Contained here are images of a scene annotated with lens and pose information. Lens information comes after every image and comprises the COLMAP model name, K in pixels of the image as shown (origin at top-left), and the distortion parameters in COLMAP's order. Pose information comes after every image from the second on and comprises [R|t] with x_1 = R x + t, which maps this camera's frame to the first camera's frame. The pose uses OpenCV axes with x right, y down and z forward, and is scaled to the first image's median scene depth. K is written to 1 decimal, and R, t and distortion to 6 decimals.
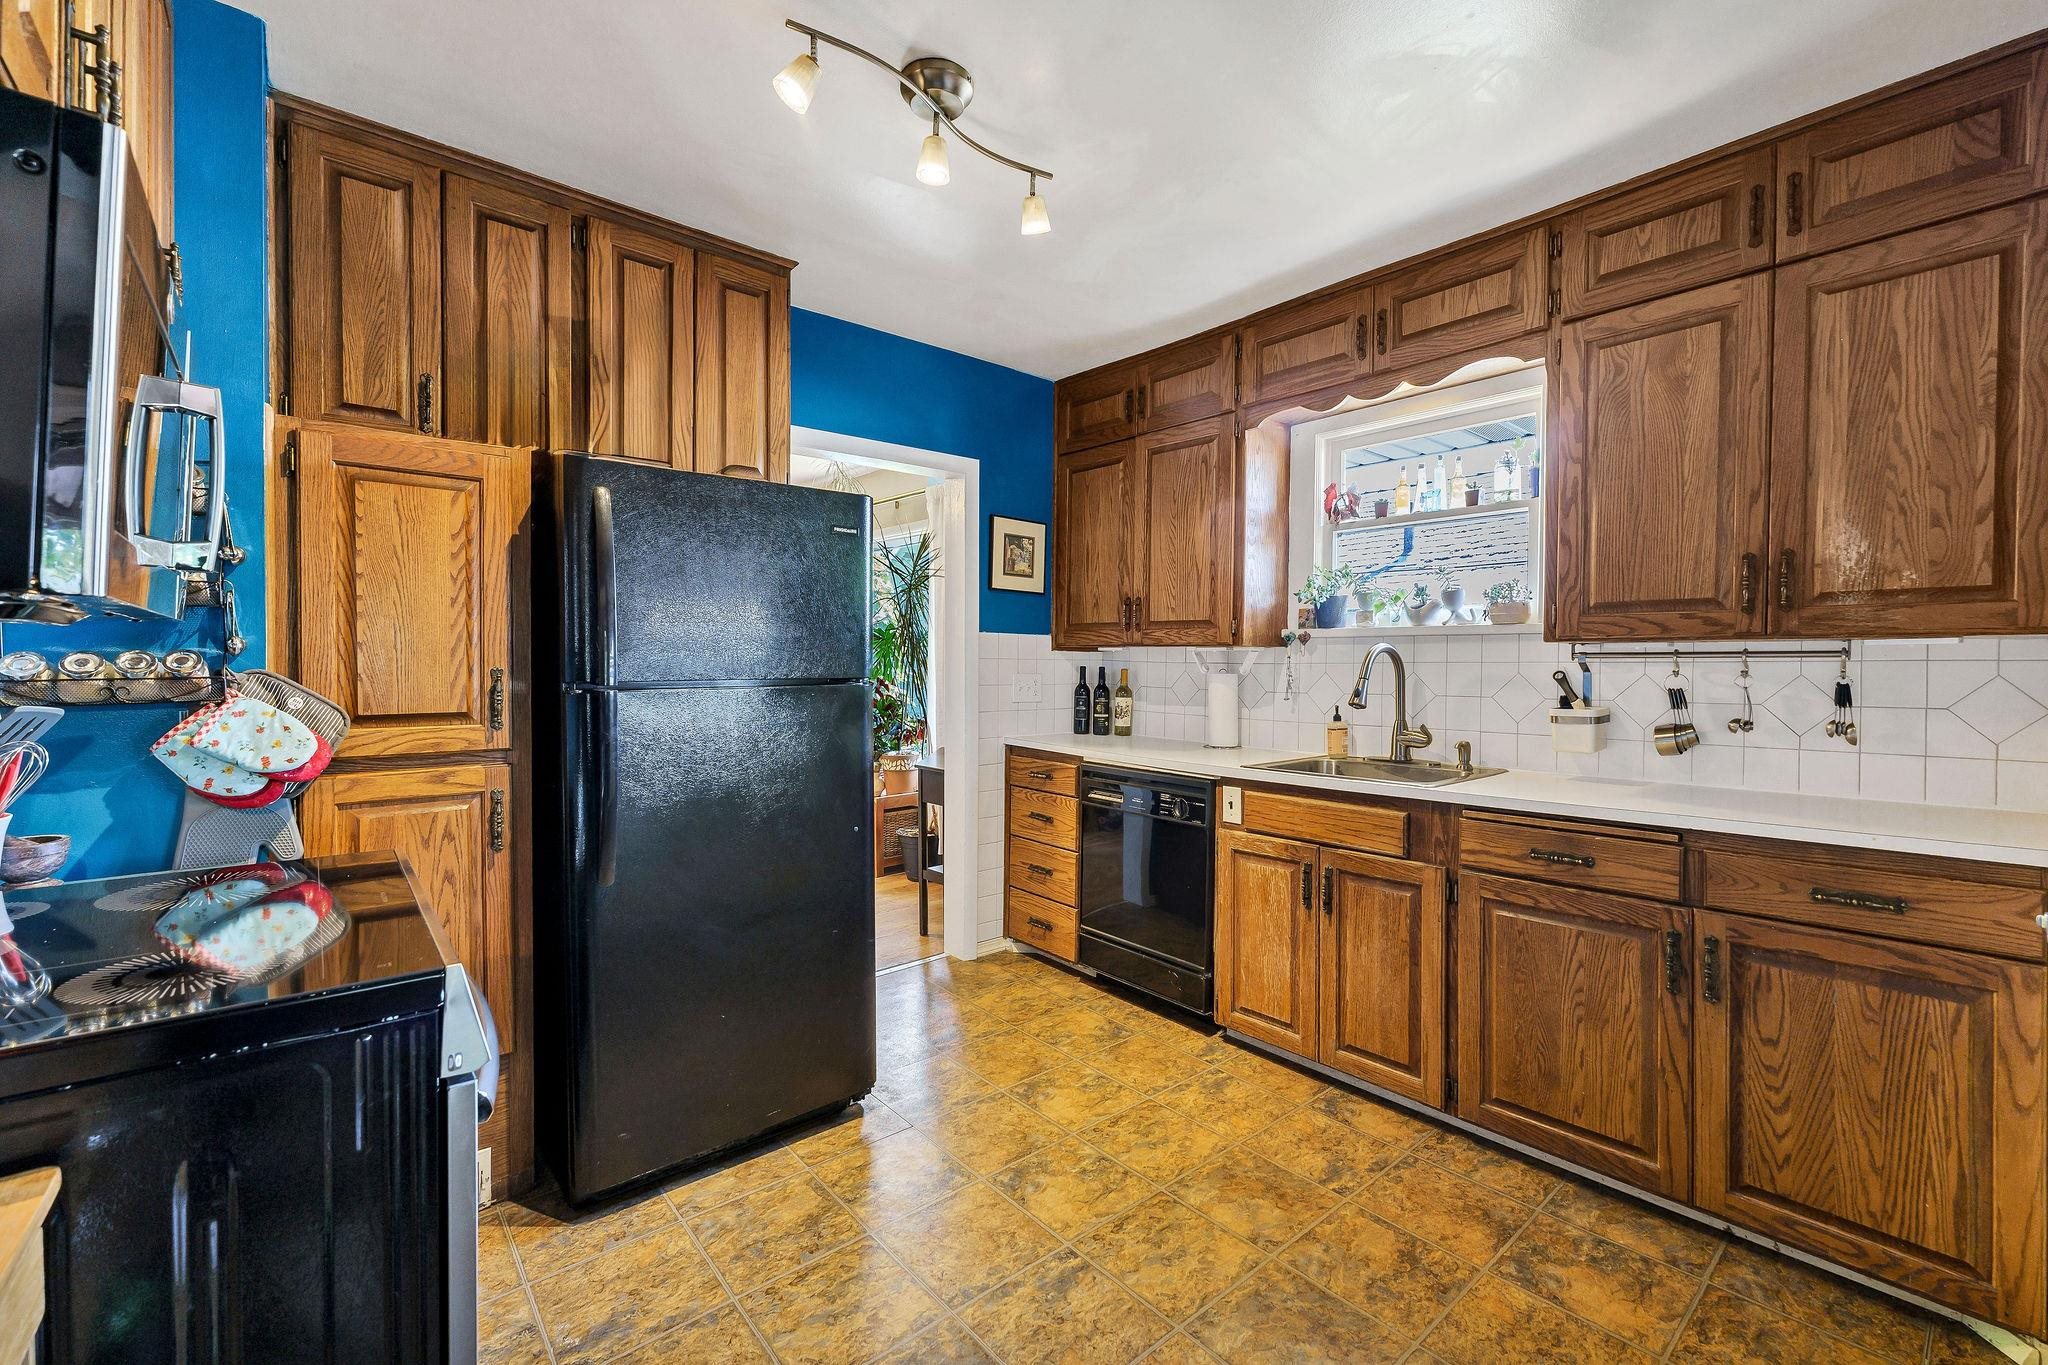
lens RADIAL K [[867.5, 0, 1017.5], [0, 867.5, 673.7], [0, 0, 1]] dist [0.007378, -0.000400]
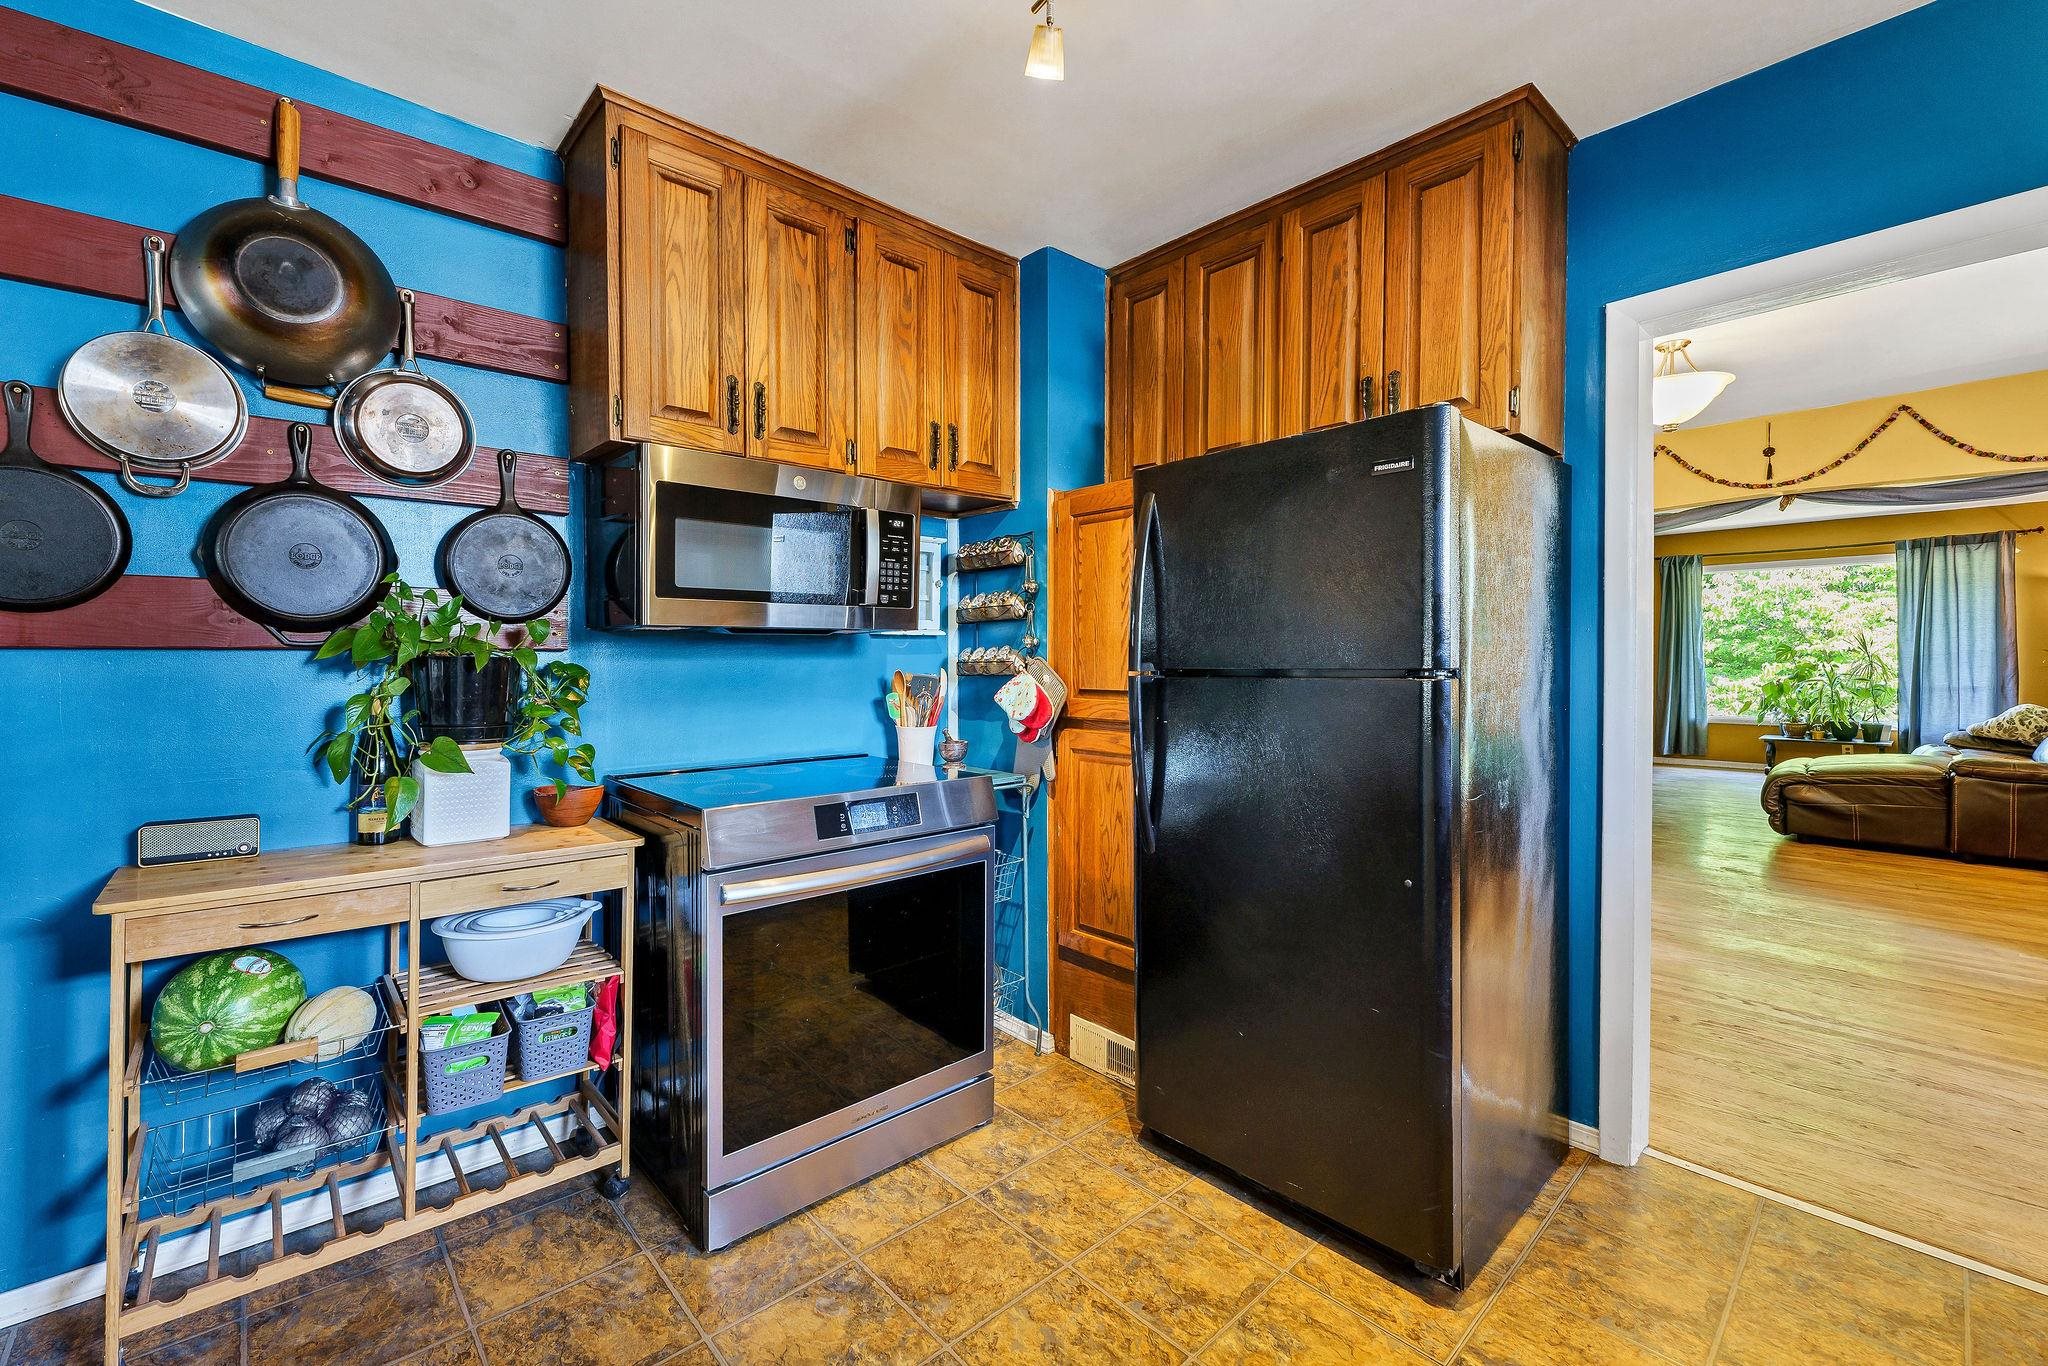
lens RADIAL K [[867.5, 0, 1046.2], [0, 867.5, 663.6], [0, 0, 1]] dist [0.007378, -0.000400]
pose [[0.047256, 0.007870, -0.998852, 0.608718], [-0.010069, 0.999922, 0.007402, -0.003990], [0.998832, 0.009708, 0.047332, 0.797740]]
